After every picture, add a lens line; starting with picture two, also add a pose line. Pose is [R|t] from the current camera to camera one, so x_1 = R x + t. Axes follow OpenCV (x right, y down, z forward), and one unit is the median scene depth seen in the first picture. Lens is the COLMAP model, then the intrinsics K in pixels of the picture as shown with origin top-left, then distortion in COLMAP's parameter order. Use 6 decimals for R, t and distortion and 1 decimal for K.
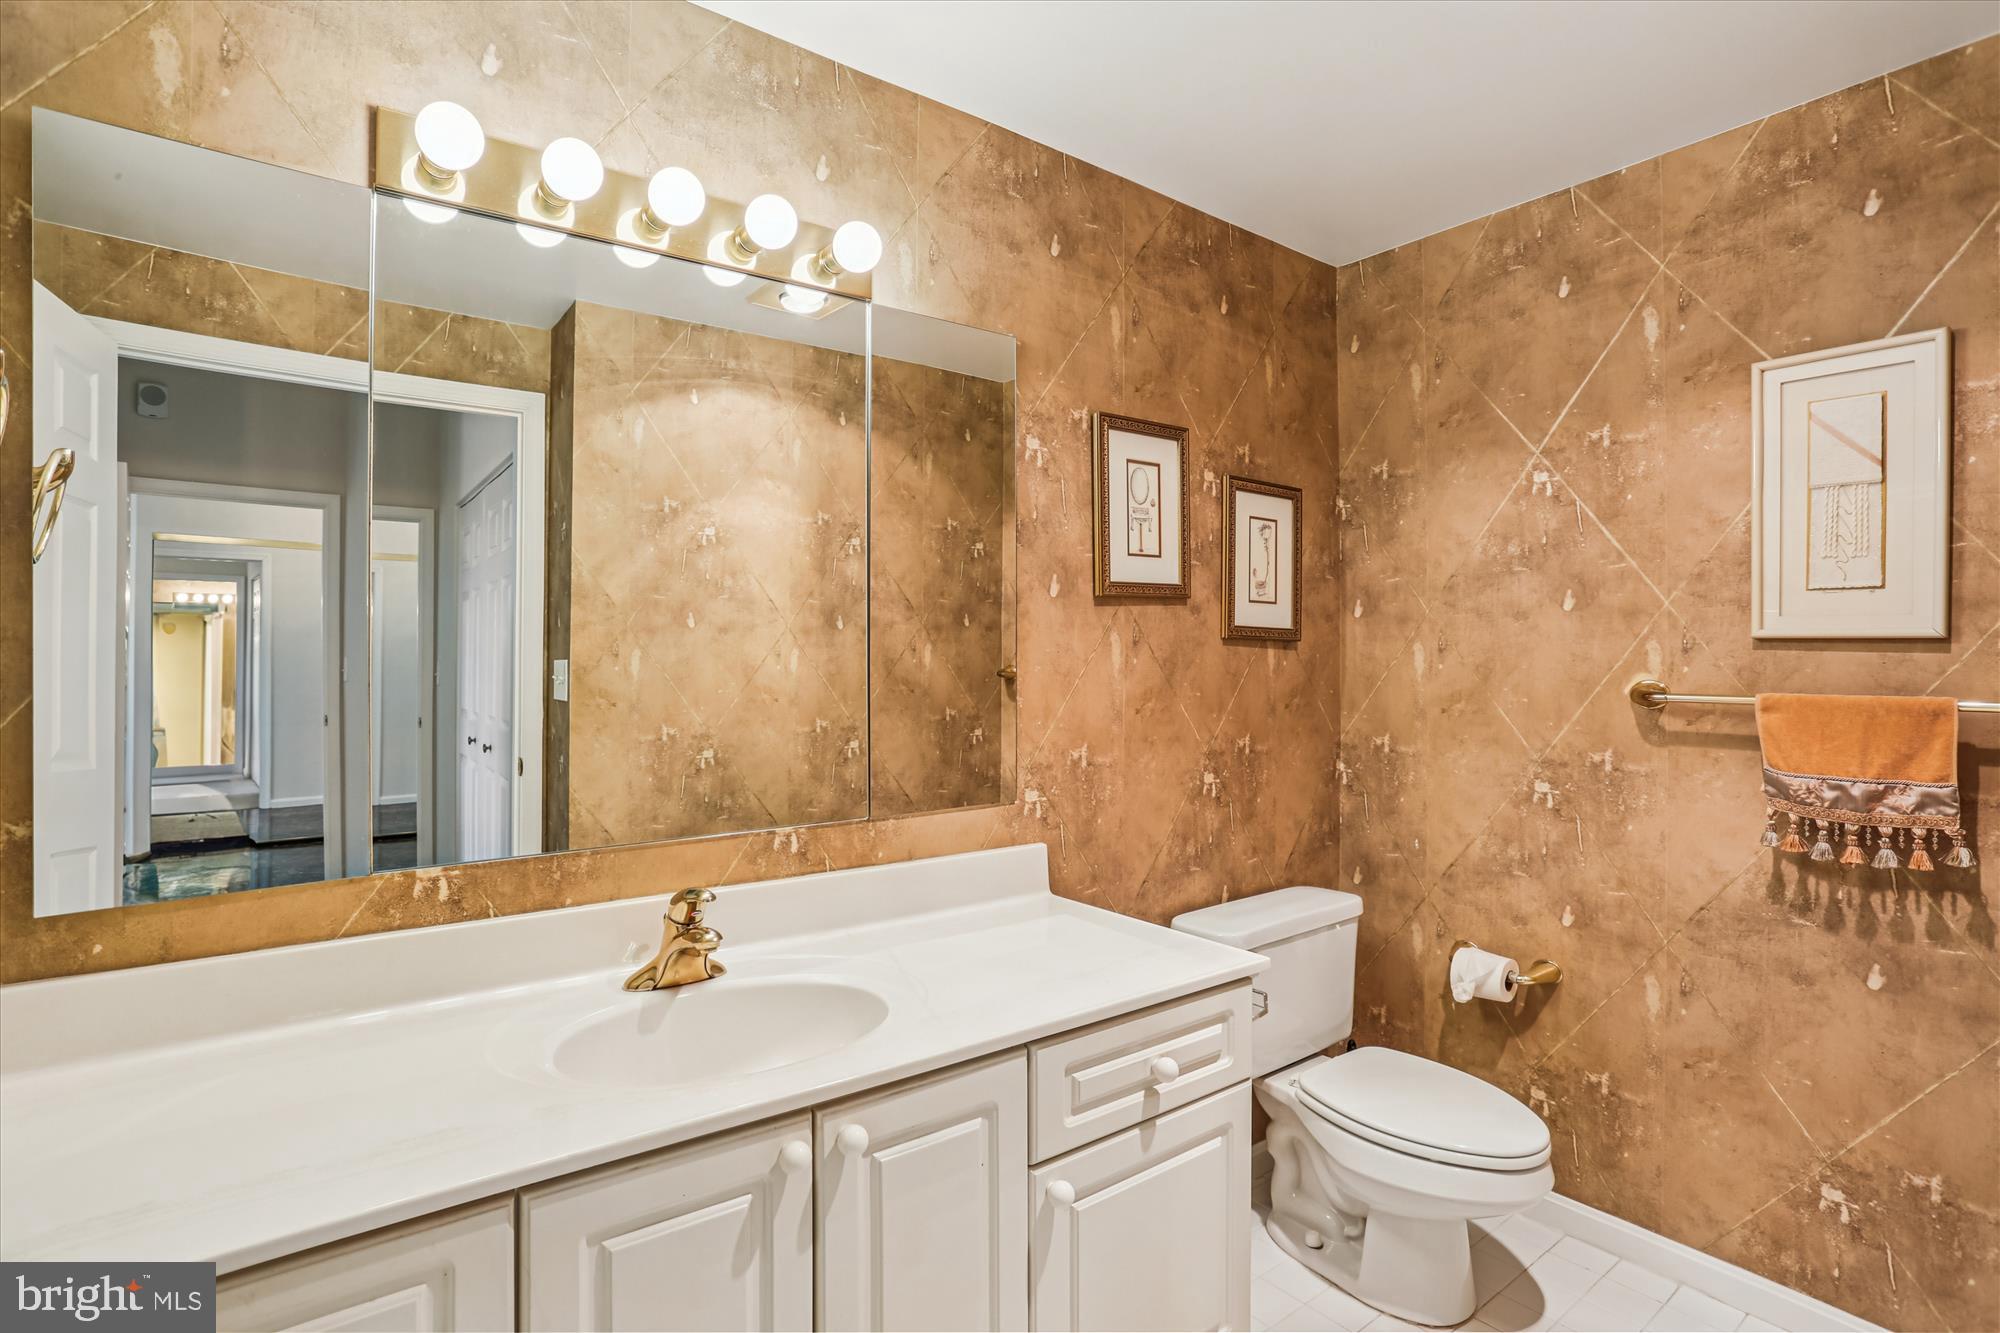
lens RADIAL K [[964.4, 0, 984.4], [0, 964.4, 675.6], [0, 0, 1]] dist [-0.068533, 0.021382]
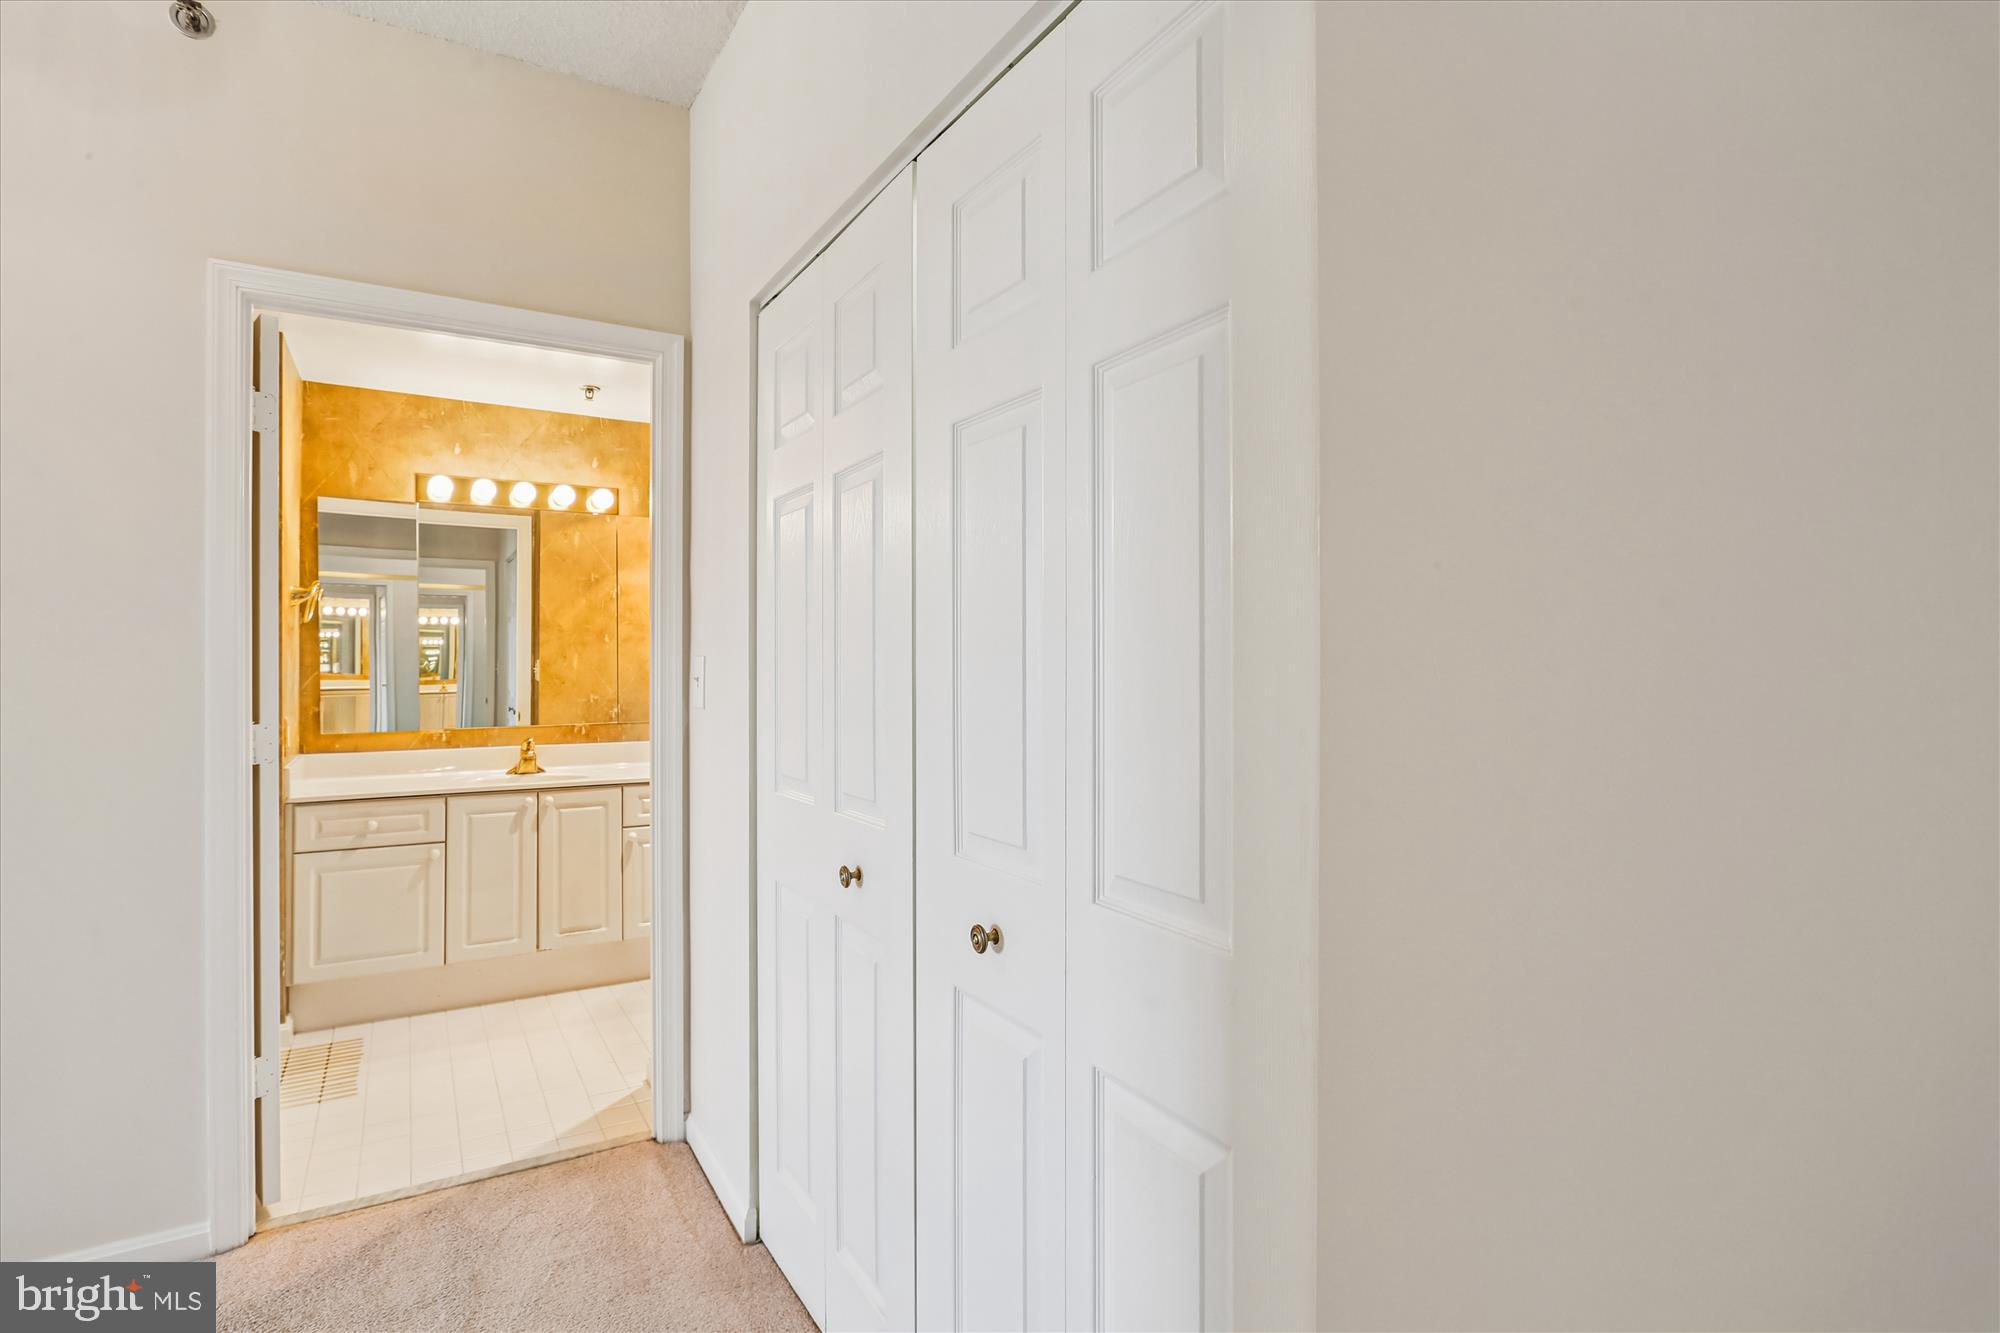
lens RADIAL K [[963.8, 0, 980.9], [0, 963.8, 674.3], [0, 0, 1]] dist [-0.014217, 0.004445]
pose [[0.994401, -0.002738, -0.105637, 1.118587], [0.002722, 0.999996, -0.000304, 0.027704], [0.105638, 0.000015, 0.994405, -1.431083]]
